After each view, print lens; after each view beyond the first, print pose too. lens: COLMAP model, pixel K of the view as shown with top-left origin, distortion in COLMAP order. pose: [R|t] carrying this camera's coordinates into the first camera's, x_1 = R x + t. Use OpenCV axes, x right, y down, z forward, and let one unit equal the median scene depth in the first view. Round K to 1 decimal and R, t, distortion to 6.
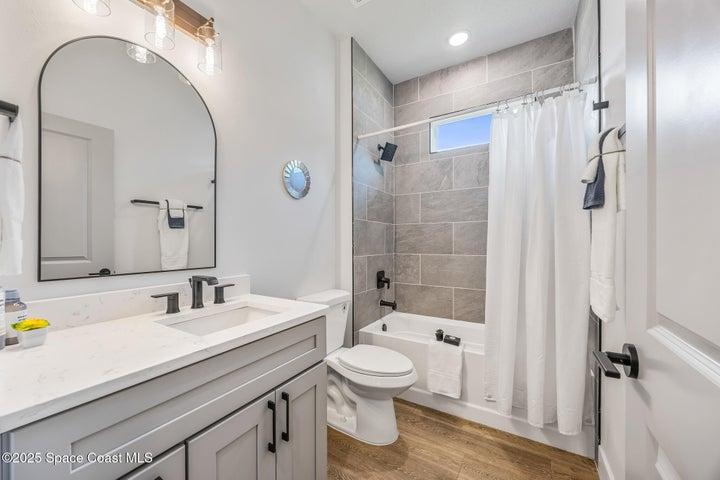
lens RADIAL K [[278.0, 0, 357.7], [0, 278.0, 238.4], [0, 0, 1]] dist [-0.001777, -0.000304]
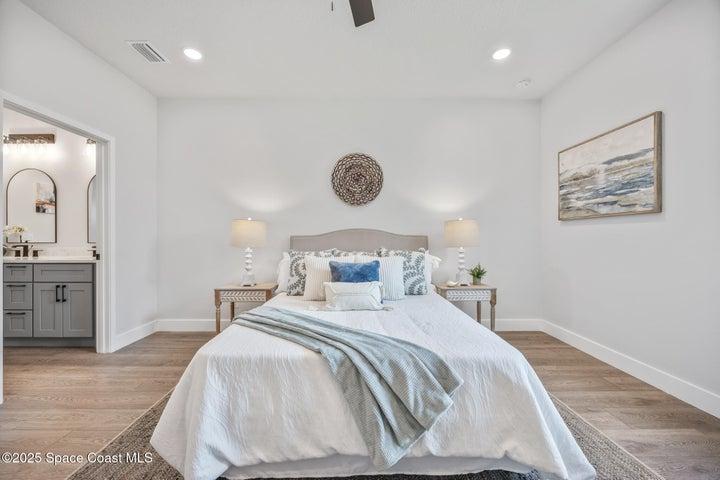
lens RADIAL K [[278.0, 0, 357.7], [0, 278.0, 238.4], [0, 0, 1]] dist [-0.001777, -0.000304]
pose [[0.528309, 0.010162, -0.848991, 3.708328], [-0.002136, 0.999941, 0.010640, 0.039111], [0.849049, -0.003808, 0.528300, 2.072981]]
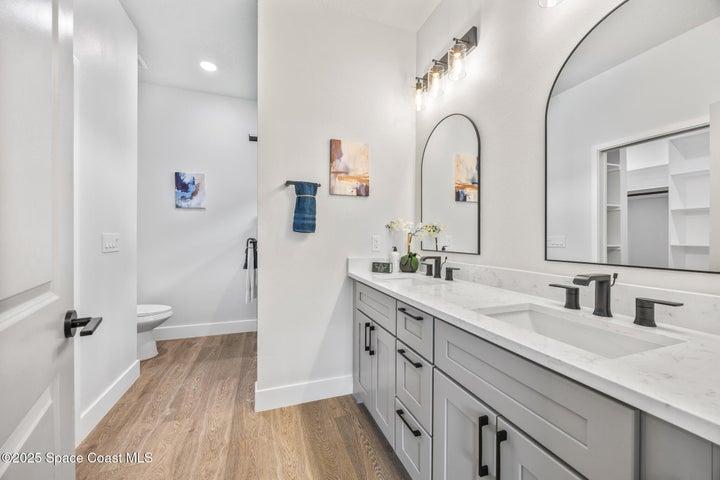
lens RADIAL K [[278.0, 0, 357.7], [0, 278.0, 238.4], [0, 0, 1]] dist [-0.001777, -0.000304]
pose [[-0.628182, 0.008512, -0.778020, 0.575117], [0.004460, 0.999963, 0.007340, 0.029822], [0.778054, 0.001141, -0.628197, 1.195073]]
